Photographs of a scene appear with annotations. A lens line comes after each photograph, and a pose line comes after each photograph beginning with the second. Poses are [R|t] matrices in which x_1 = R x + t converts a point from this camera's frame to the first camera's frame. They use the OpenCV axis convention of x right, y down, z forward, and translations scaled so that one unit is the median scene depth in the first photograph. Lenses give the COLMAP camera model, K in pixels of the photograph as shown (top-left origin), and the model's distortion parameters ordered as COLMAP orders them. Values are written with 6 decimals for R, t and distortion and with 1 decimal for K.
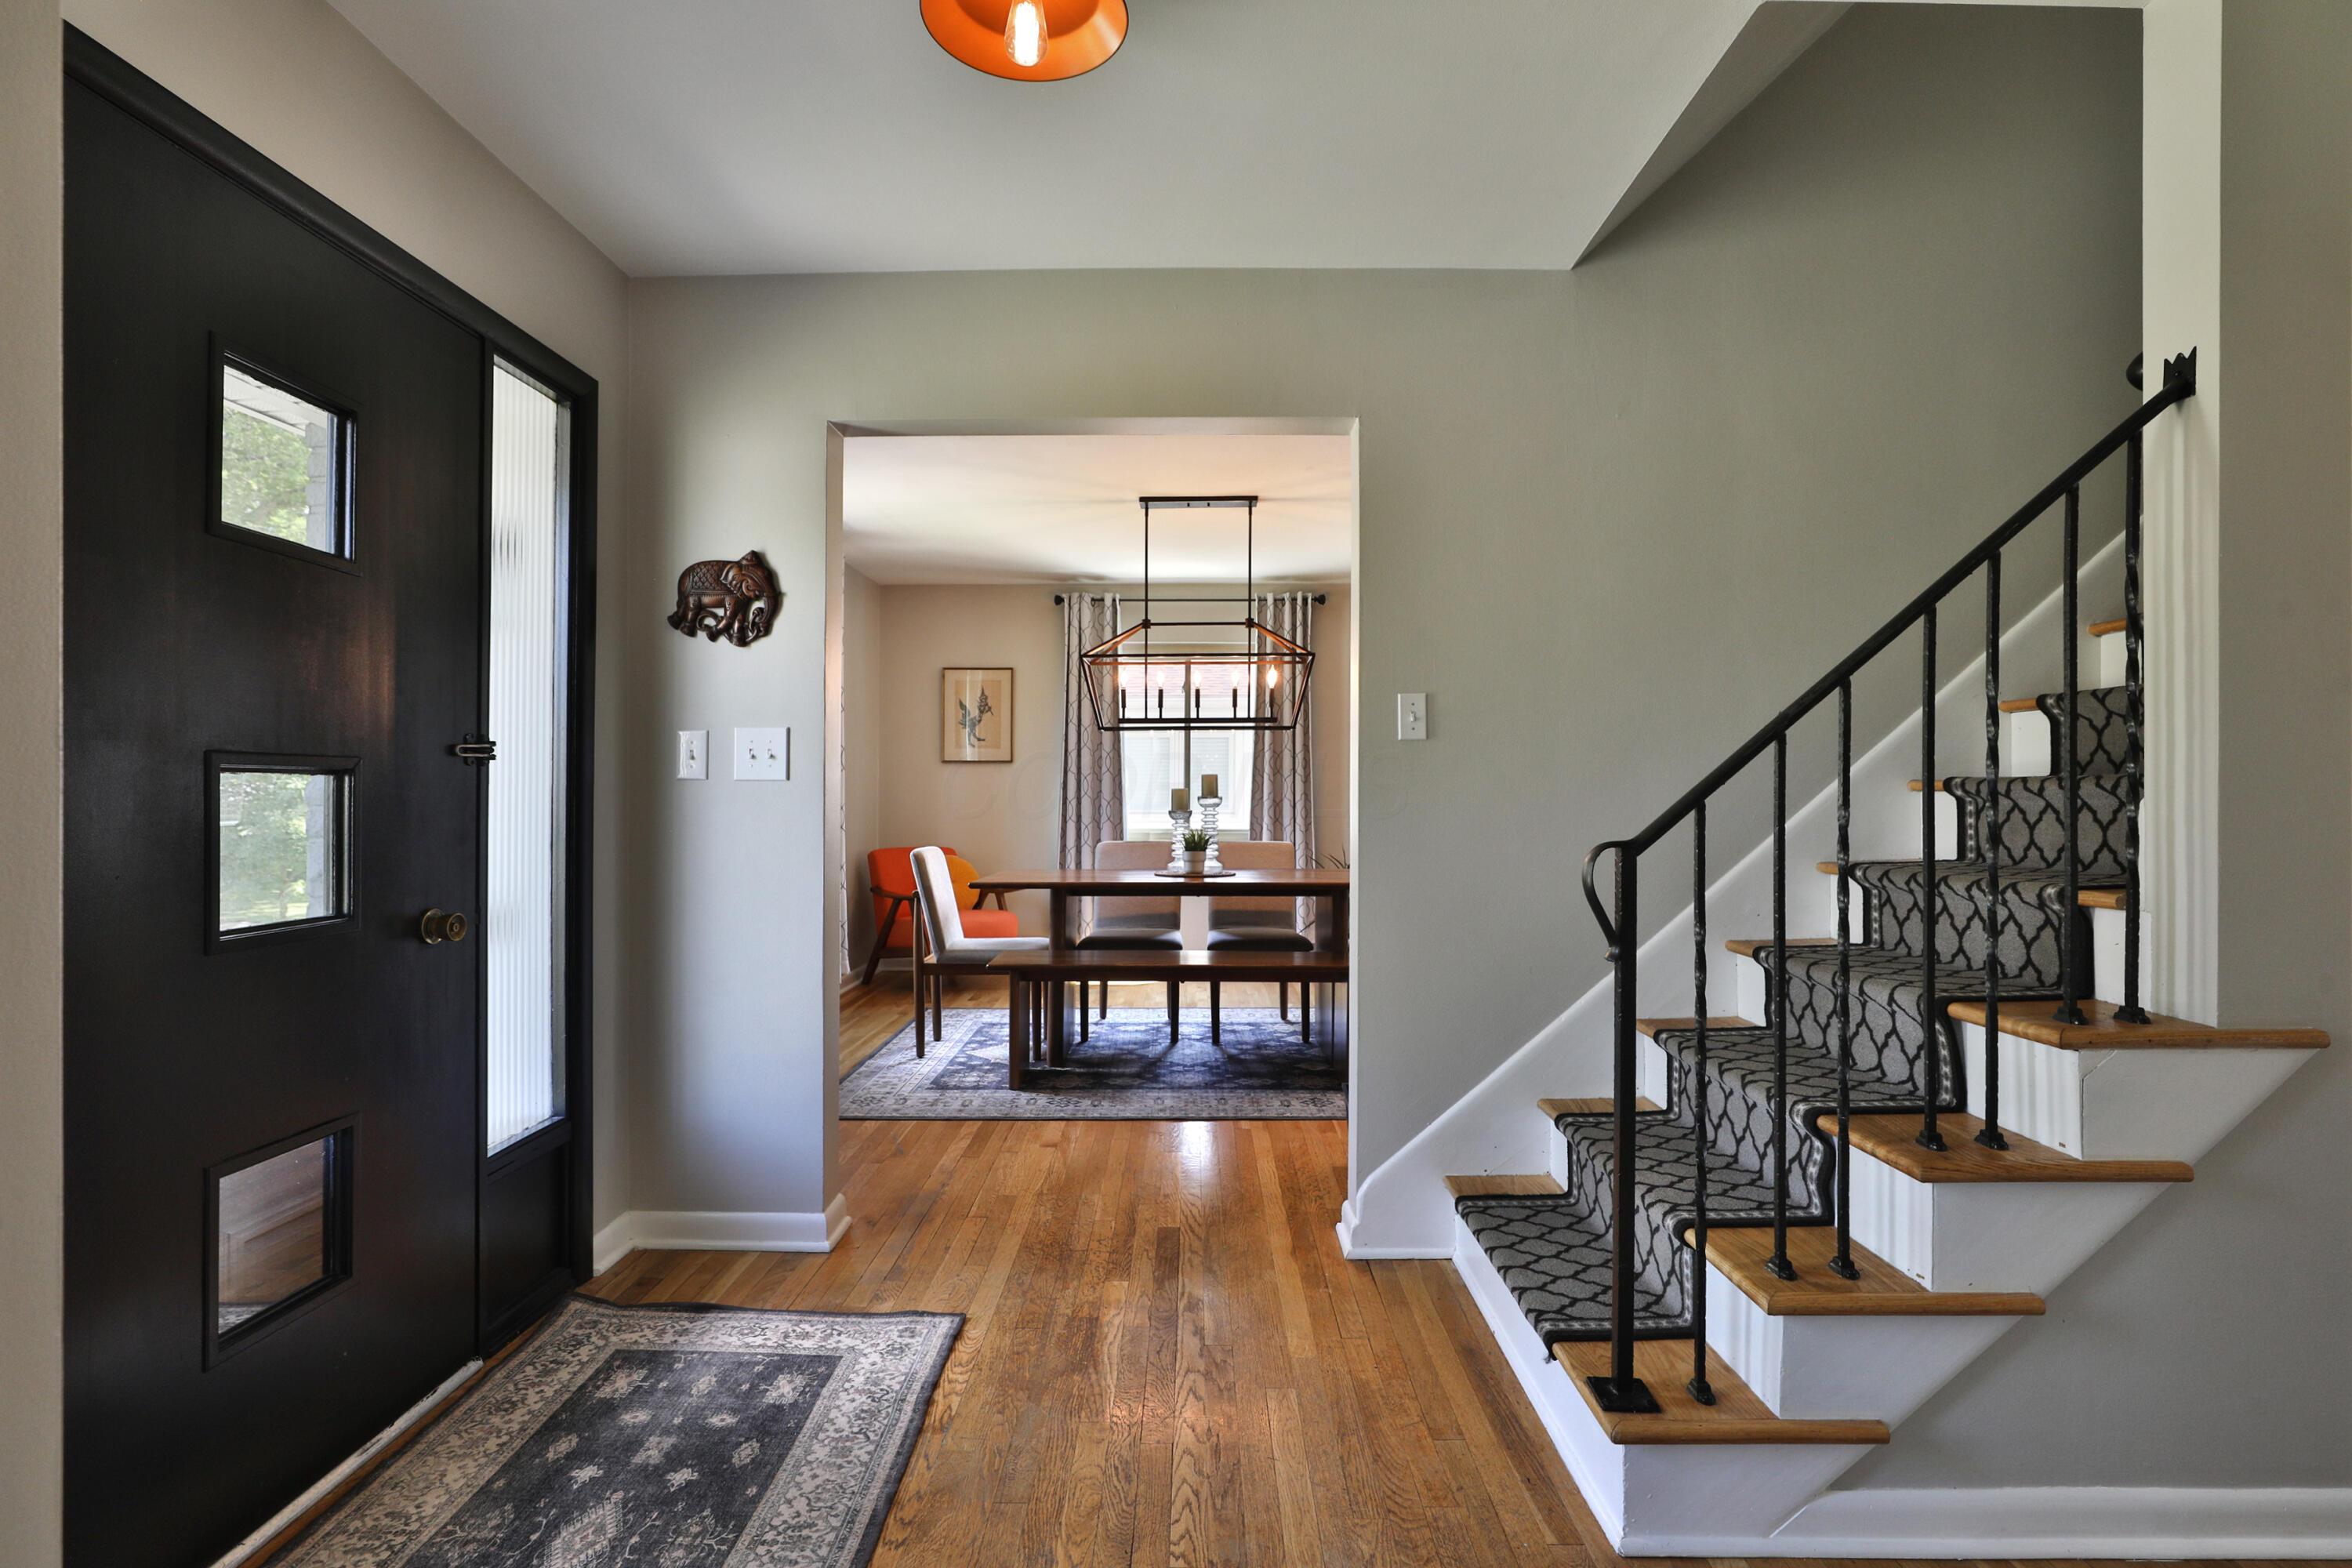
lens RADIAL K [[1082.9, 0, 1218.5], [0, 1082.9, 768.8], [0, 0, 1]] dist [-0.005069, 0.000137]
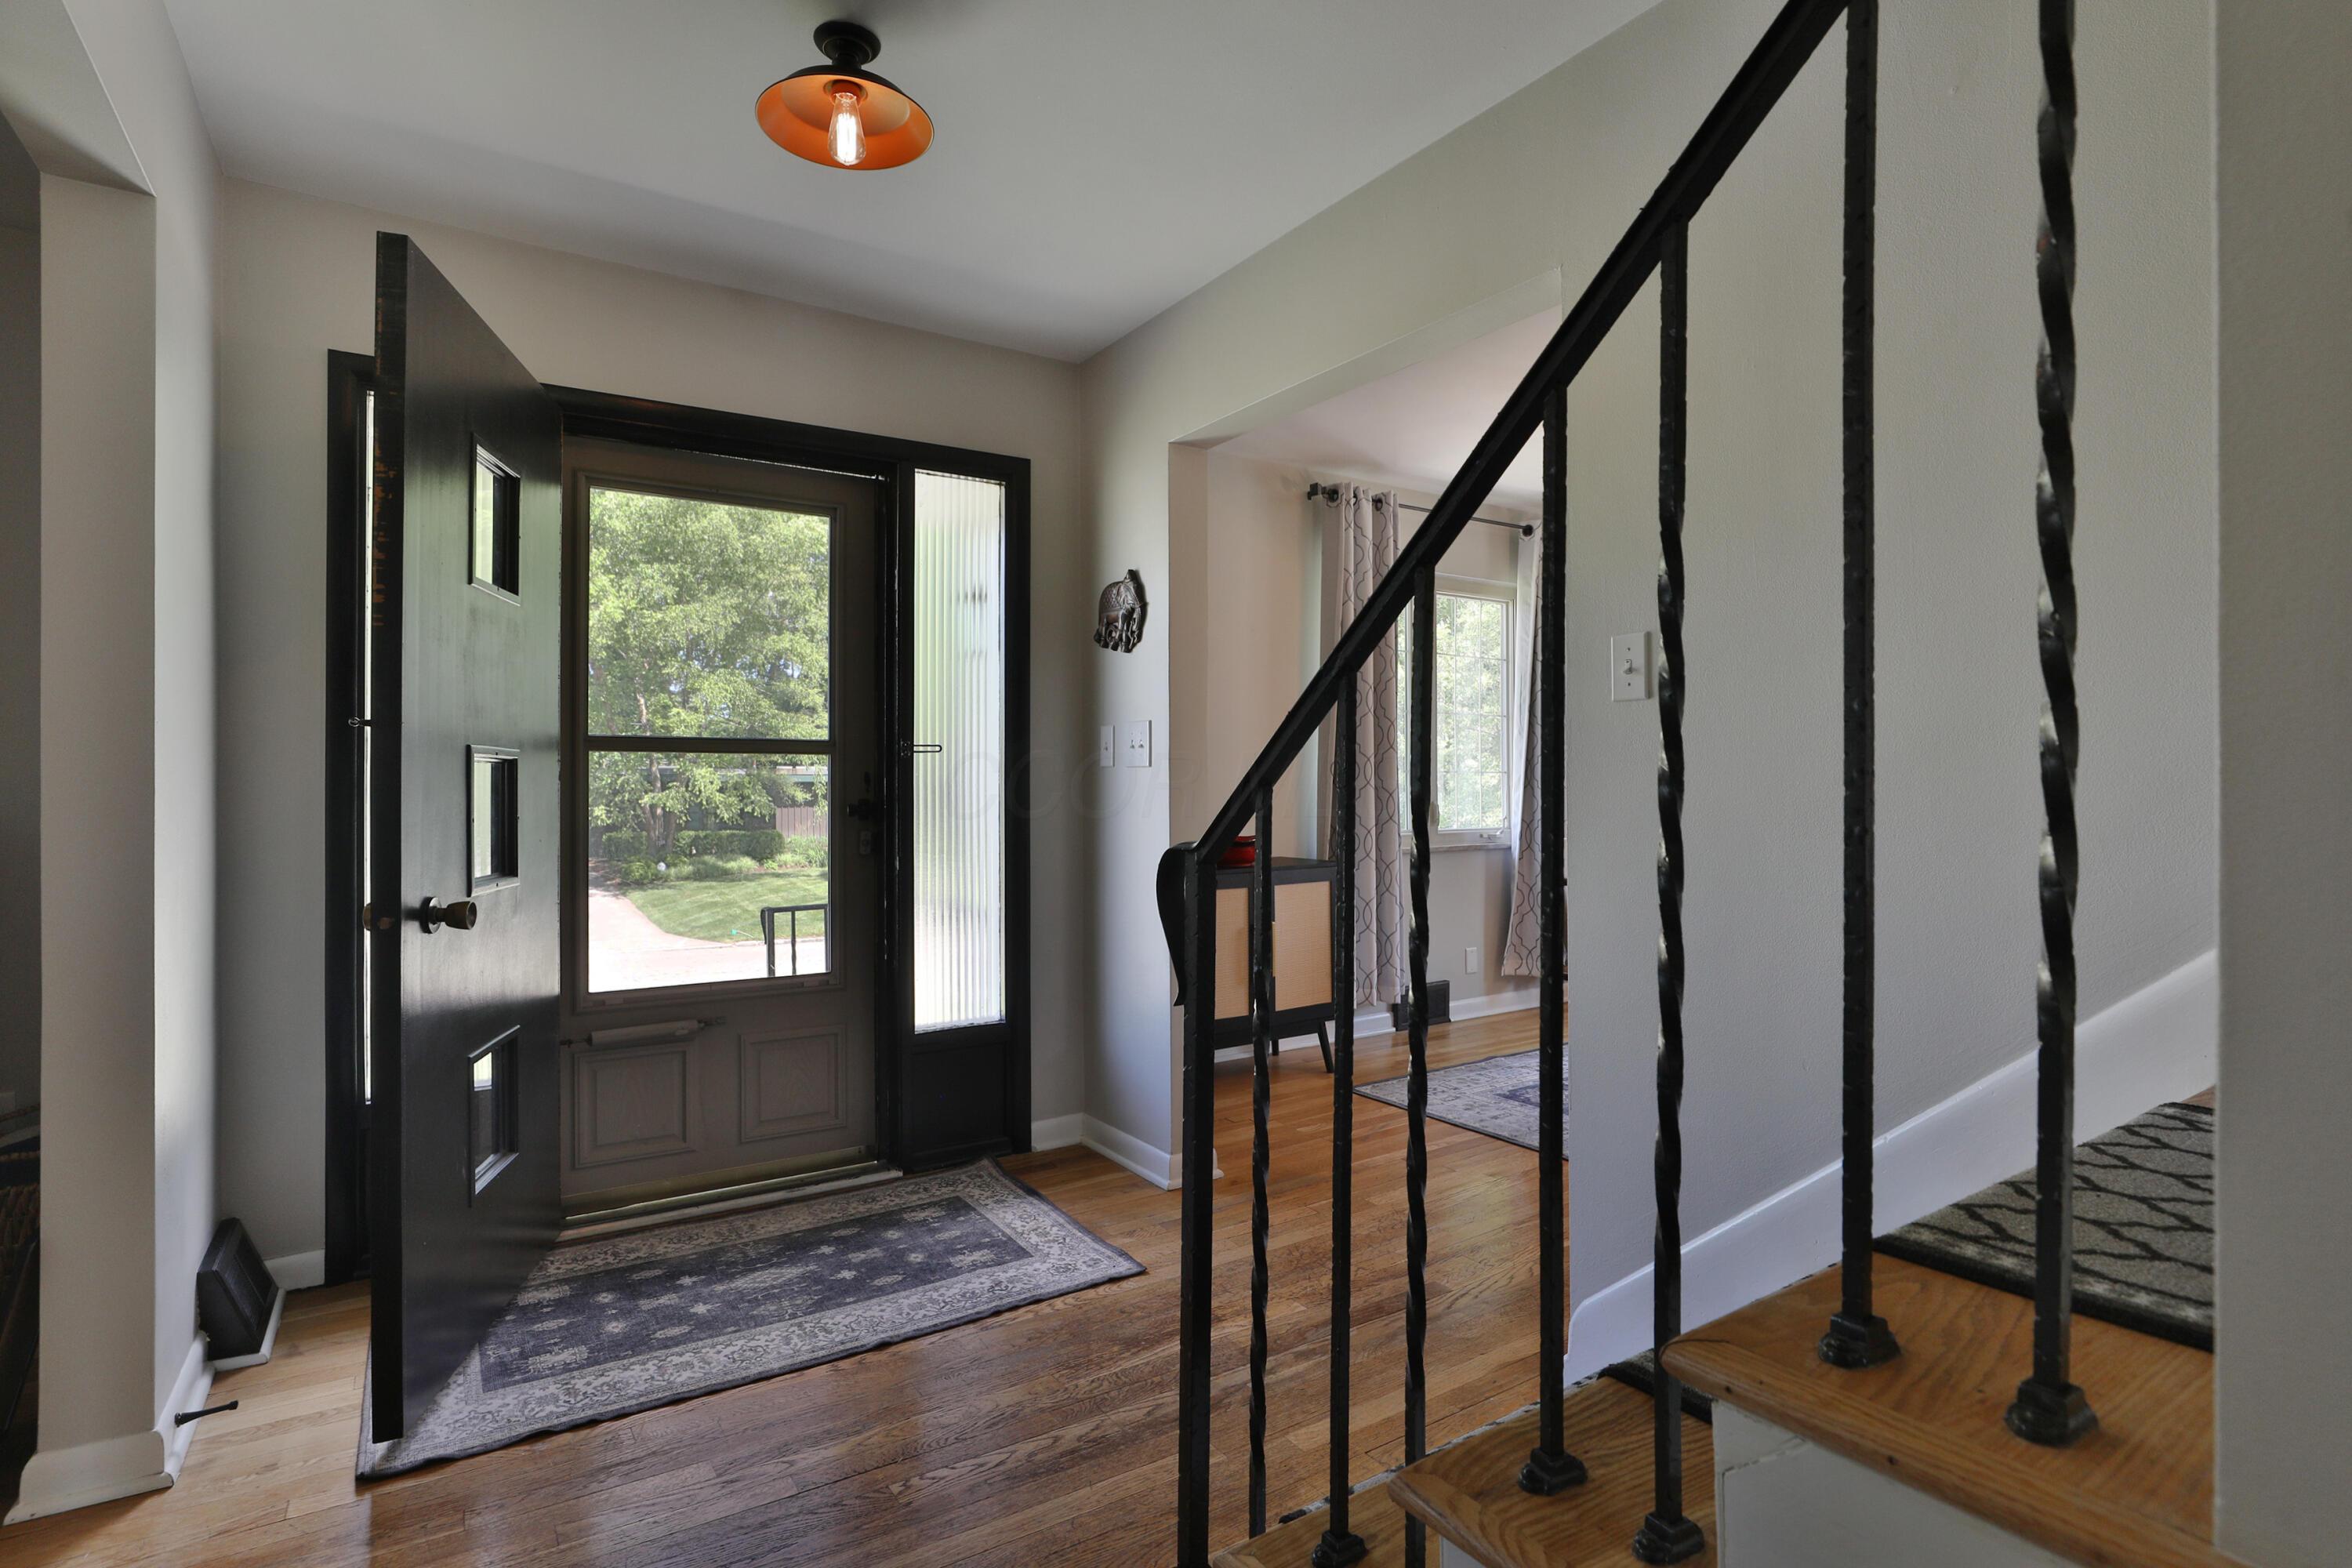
lens RADIAL K [[1155.2, 0, 1217.1], [0, 1155.2, 781.2], [0, 0, 1]] dist [-0.021866, -0.000040]
pose [[0.576807, -0.005503, -0.816862, 0.434758], [0.020512, 0.999760, 0.007748, 0.011673], [0.816623, -0.021224, 0.576781, 0.248384]]
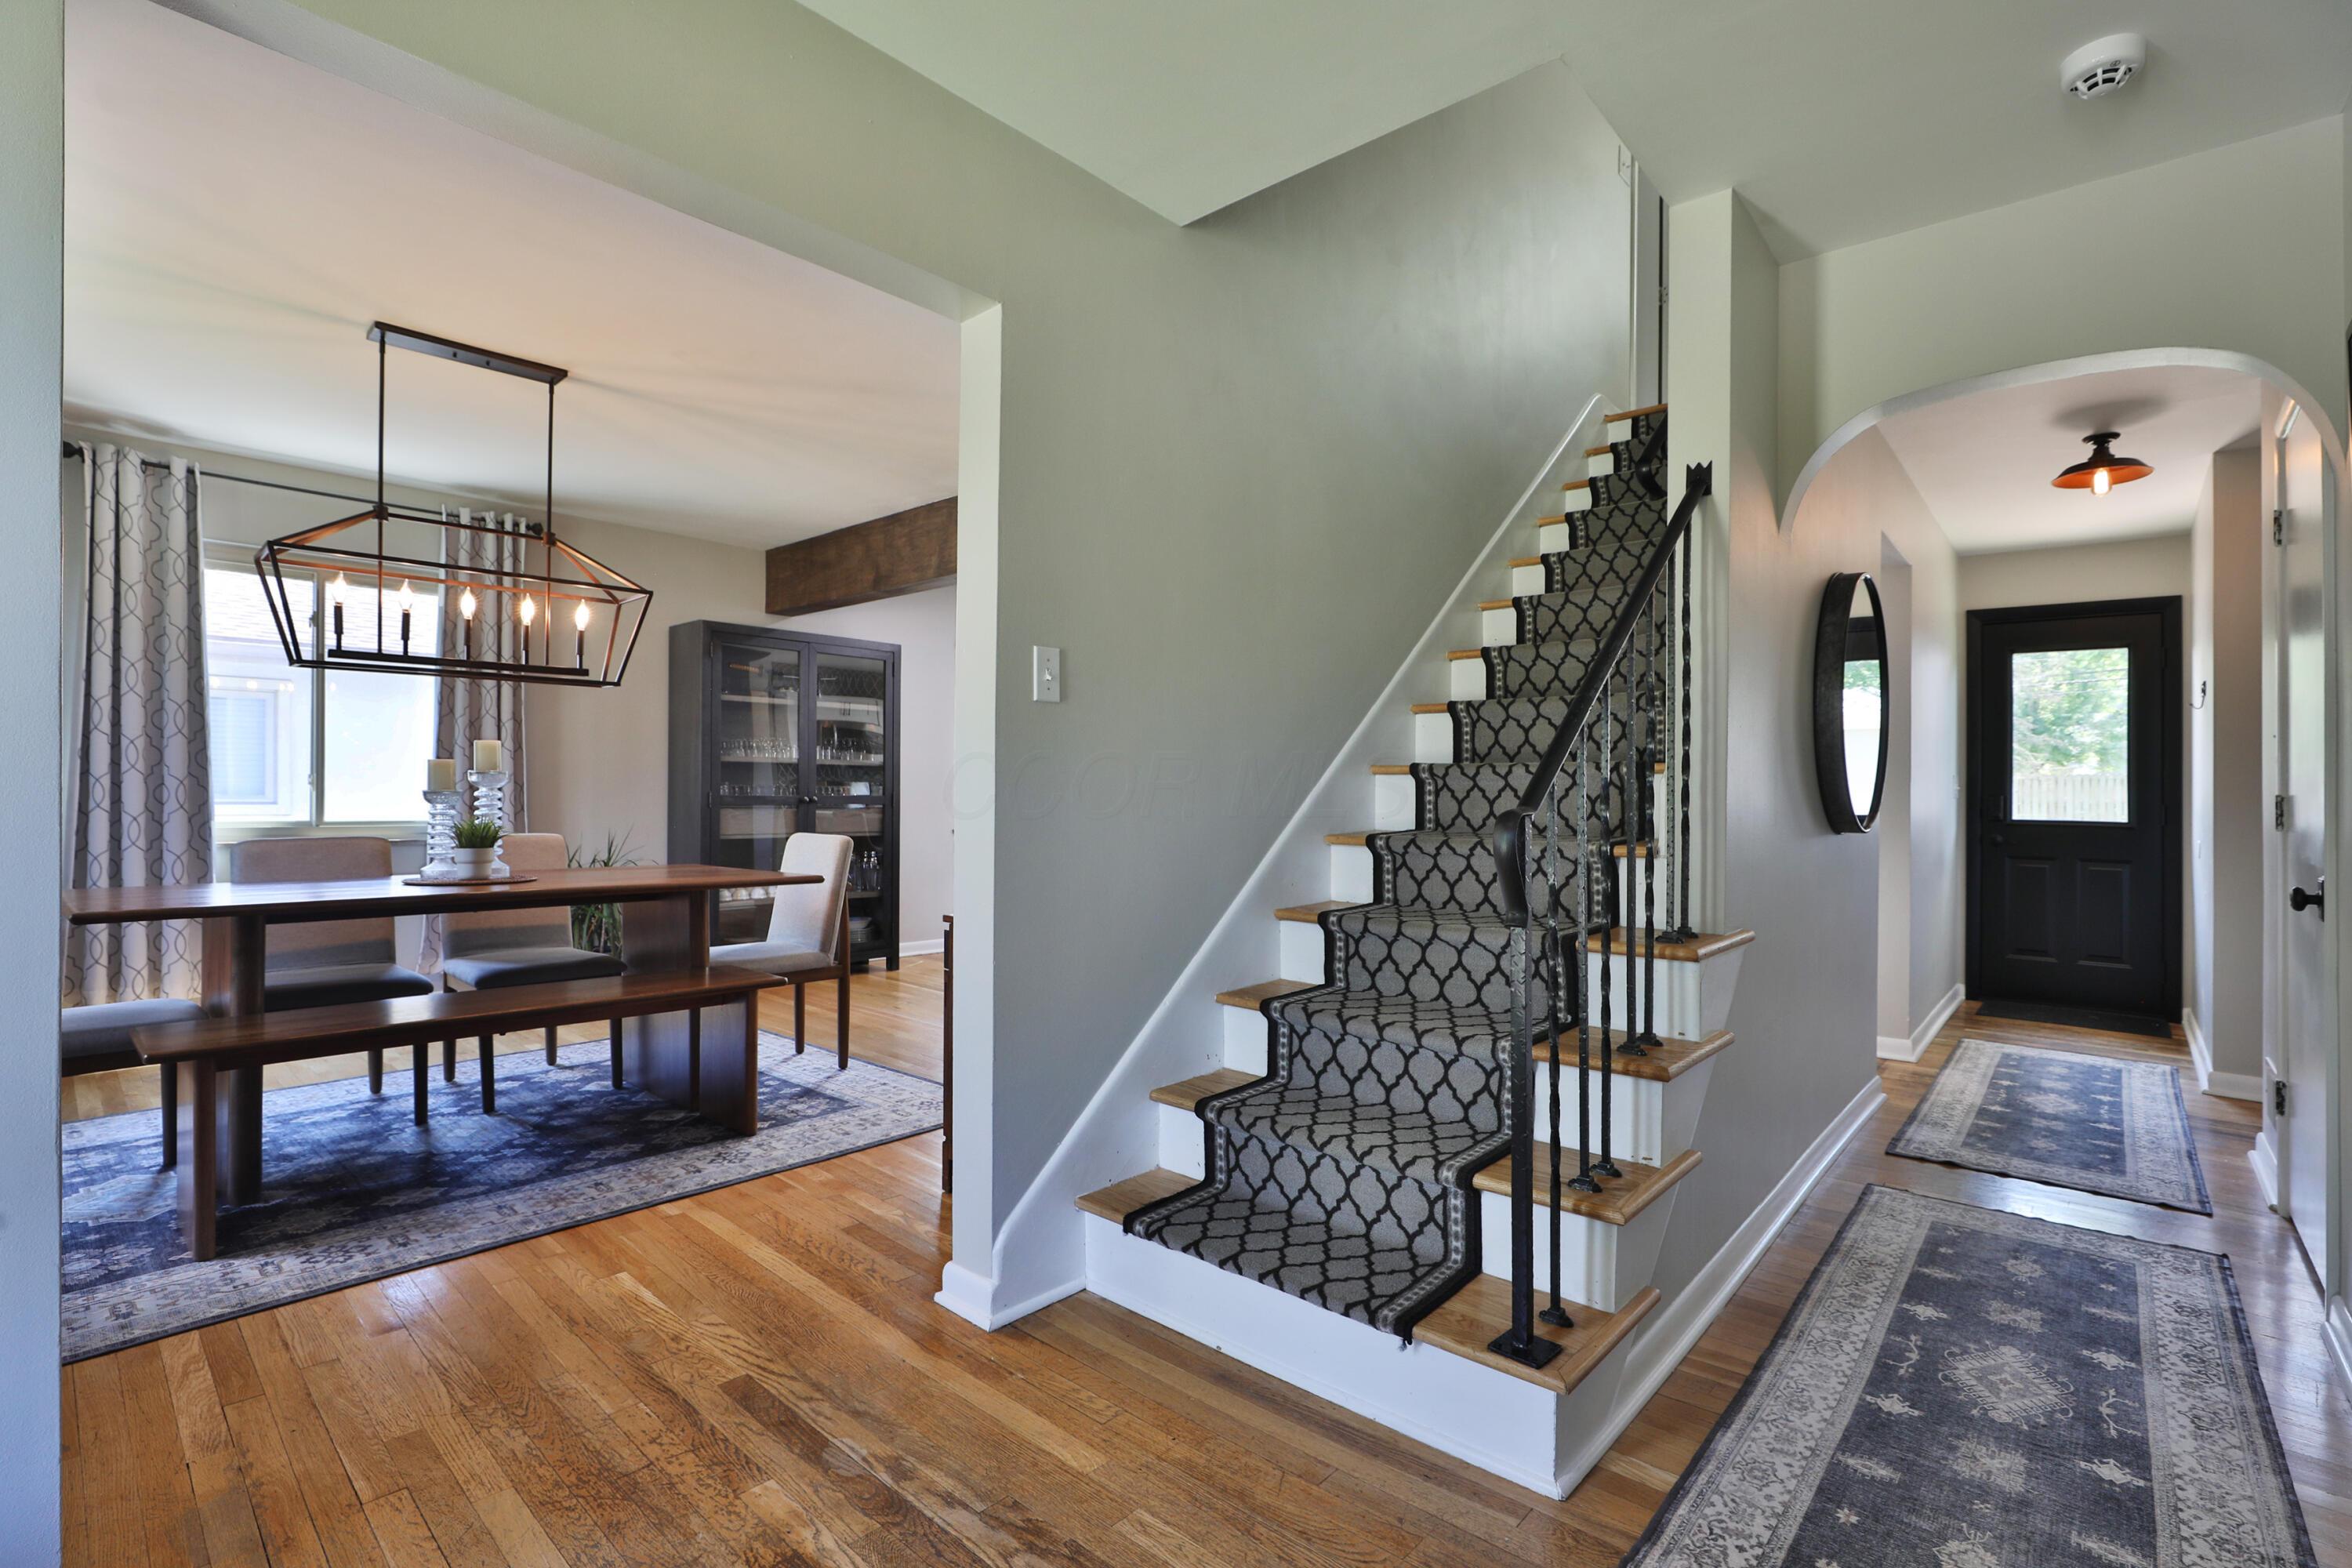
lens RADIAL K [[1045.9, 0, 1178.0], [0, 1045.9, 784.2], [0, 0, 1]] dist [-0.019704, -0.000453]
pose [[0.680547, 0.009759, 0.732640, -0.252656], [-0.027106, 0.999562, 0.011865, 0.016864], [-0.732203, -0.027934, 0.680513, 0.253959]]
